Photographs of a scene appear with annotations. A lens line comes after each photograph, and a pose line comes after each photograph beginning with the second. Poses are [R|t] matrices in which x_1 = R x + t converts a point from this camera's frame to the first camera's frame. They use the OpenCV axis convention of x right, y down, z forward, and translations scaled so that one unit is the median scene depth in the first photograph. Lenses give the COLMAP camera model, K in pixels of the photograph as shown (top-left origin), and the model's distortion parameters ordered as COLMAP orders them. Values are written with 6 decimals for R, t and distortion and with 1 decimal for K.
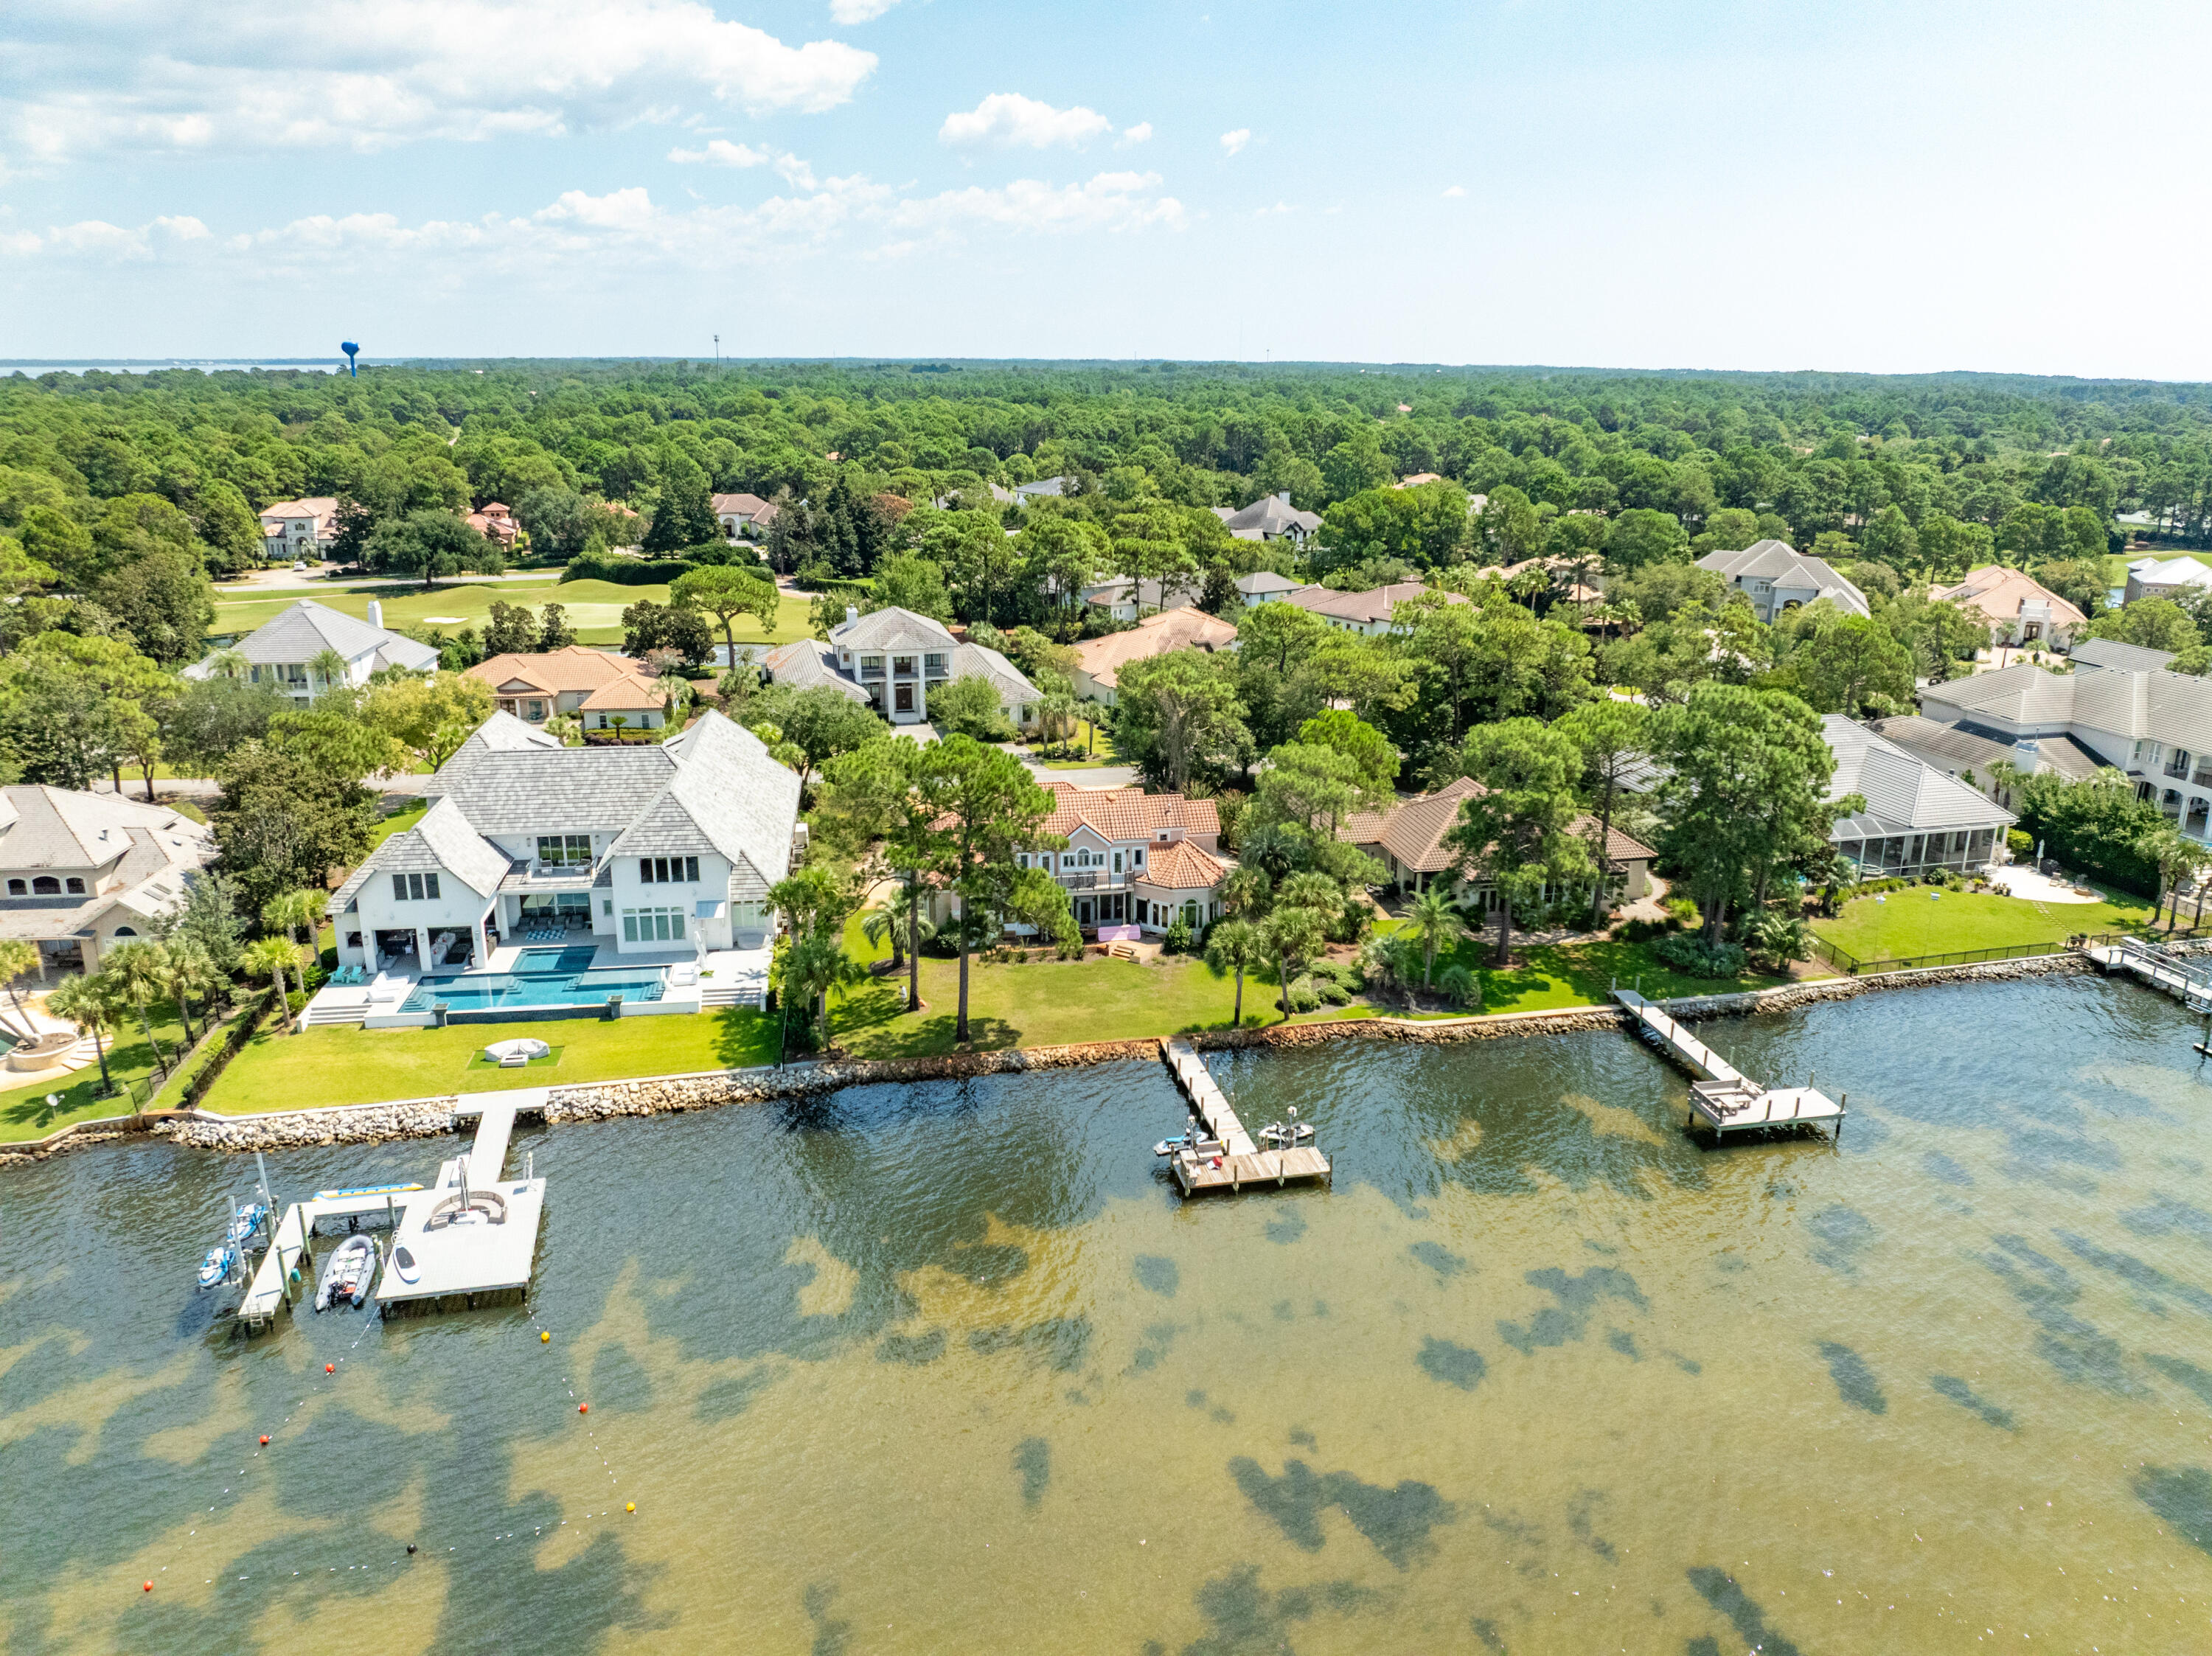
lens RADIAL K [[1528.1, 0, 1117.6], [0, 1528.1, 864.6], [0, 0, 1]] dist [-0.056005, 0.016711]
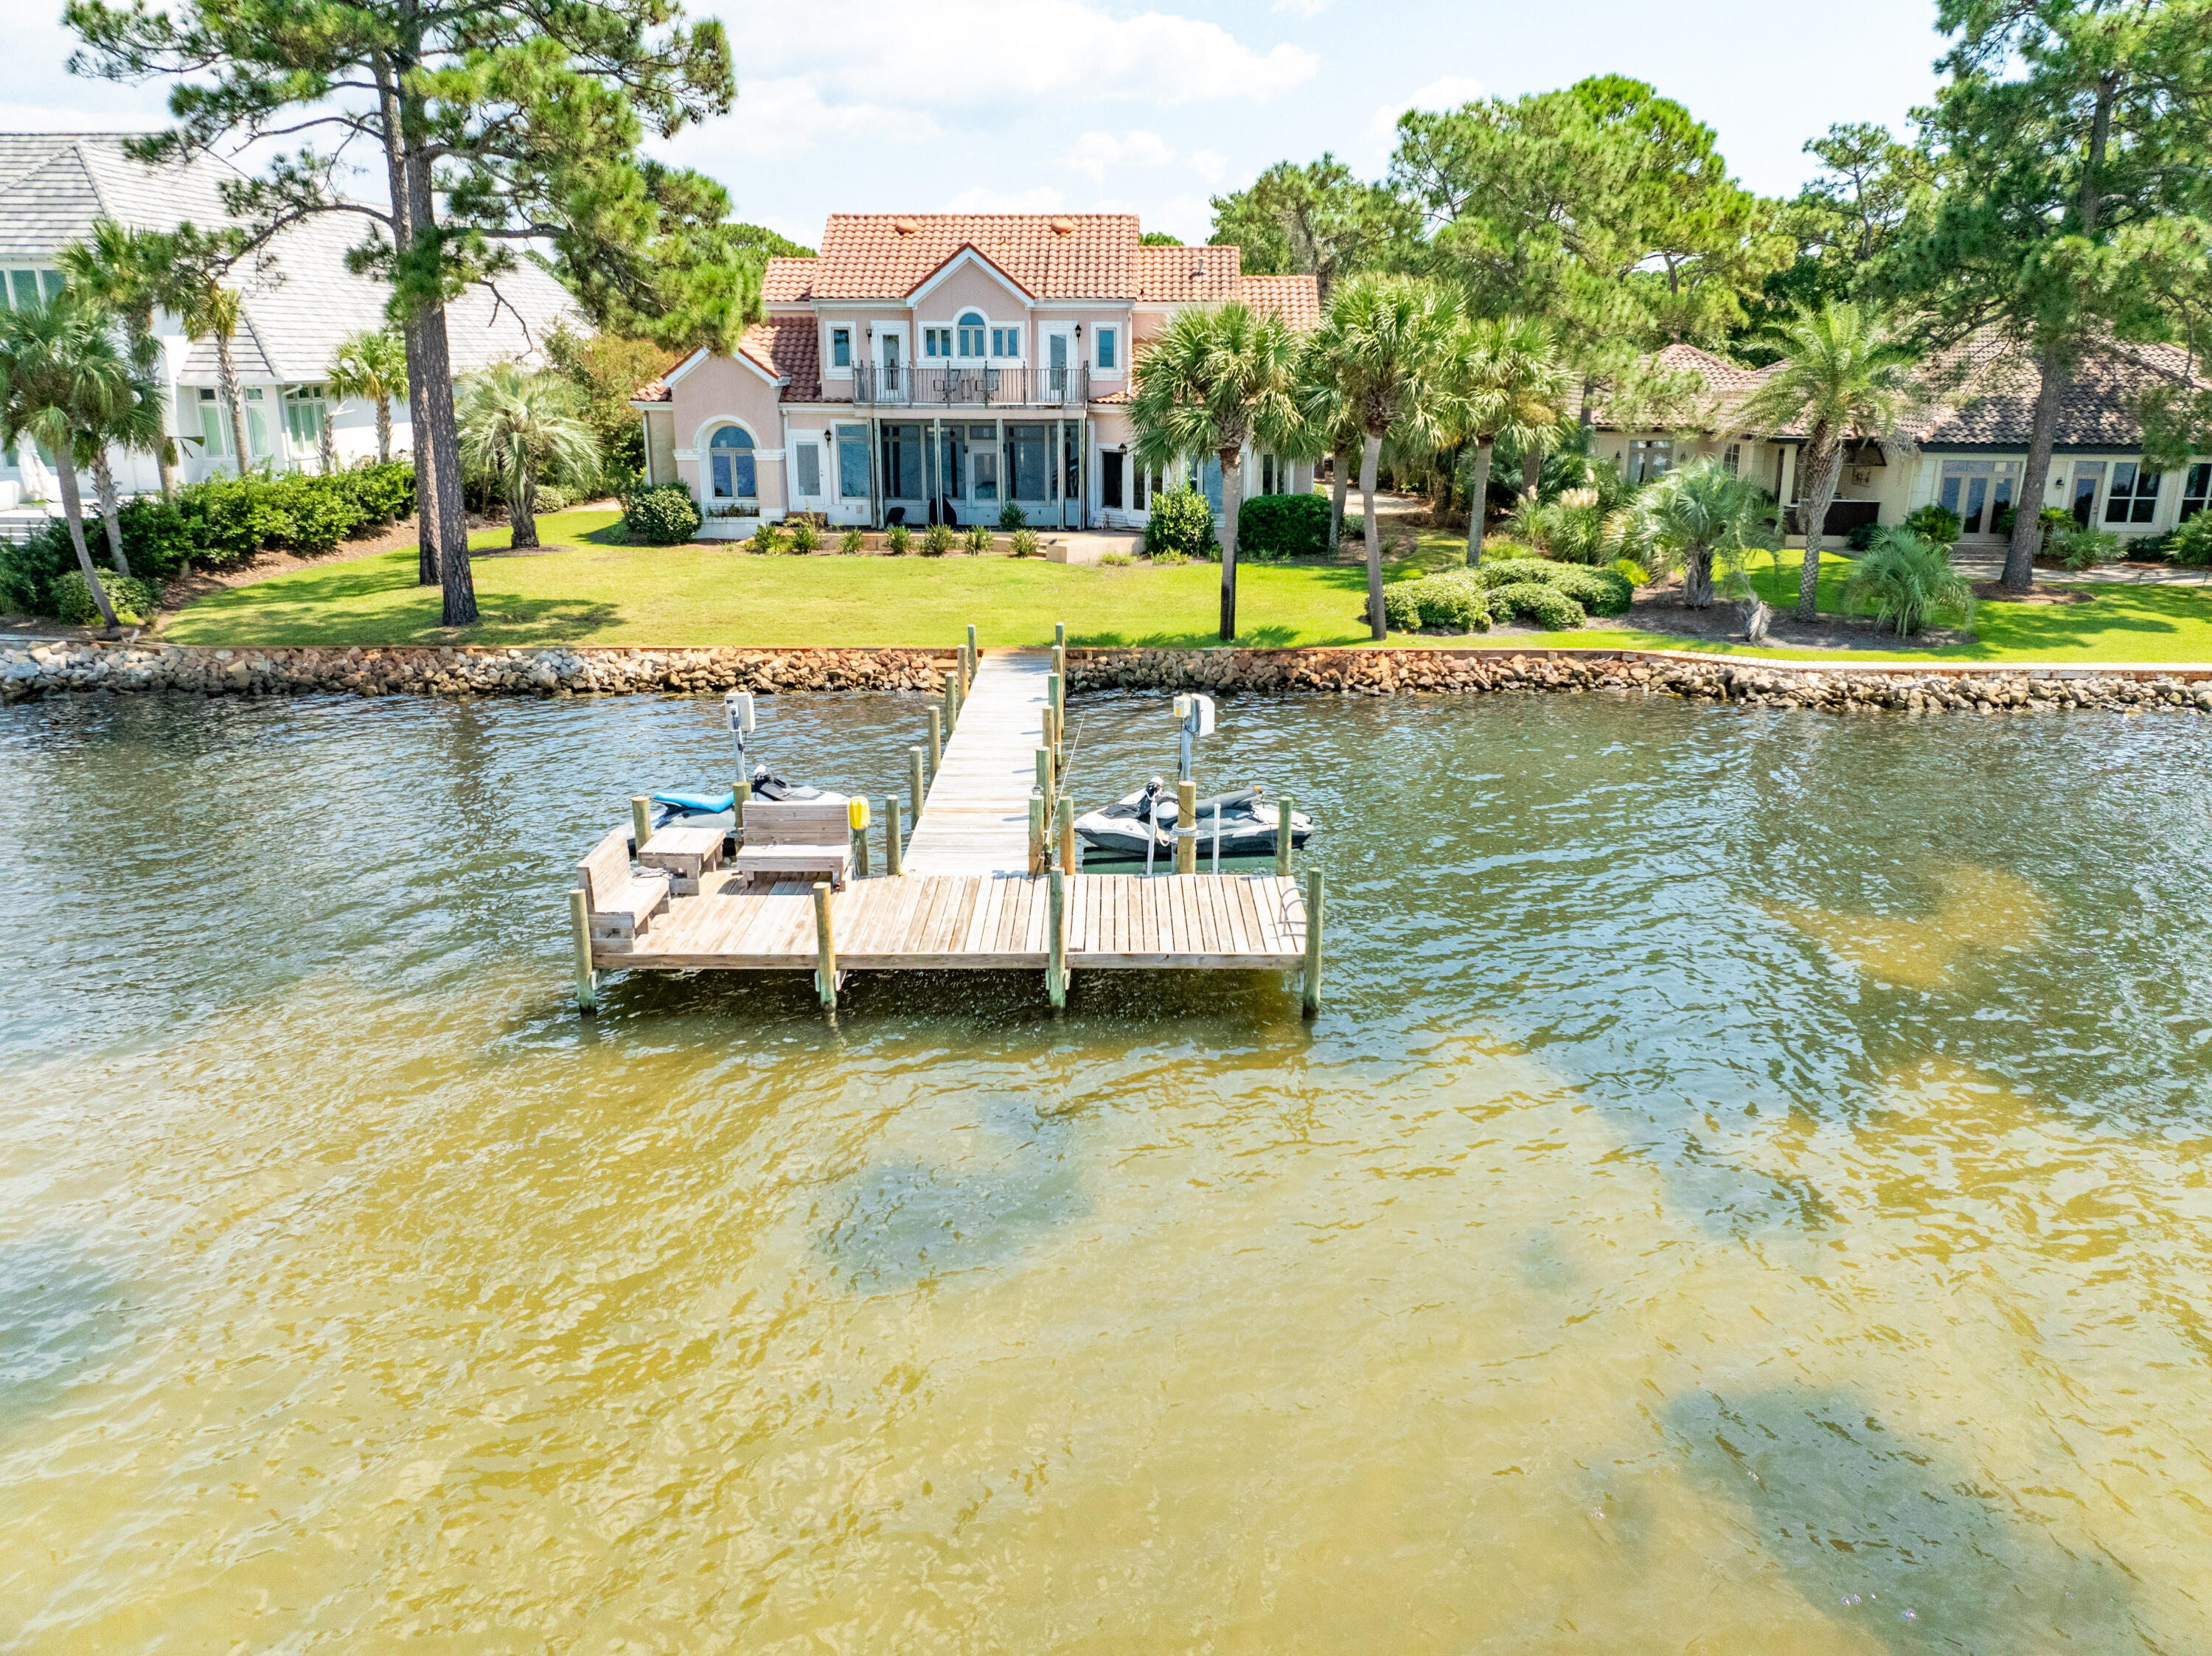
lens RADIAL K [[1528.1, 0, 1117.6], [0, 1528.1, 864.6], [0, 0, 1]] dist [-0.056005, 0.016711]
pose [[0.977357, 0.061169, -0.202561, 0.124458], [-0.061256, 0.998105, 0.005847, 0.152577], [0.202534, 0.006693, 0.979252, 0.640620]]
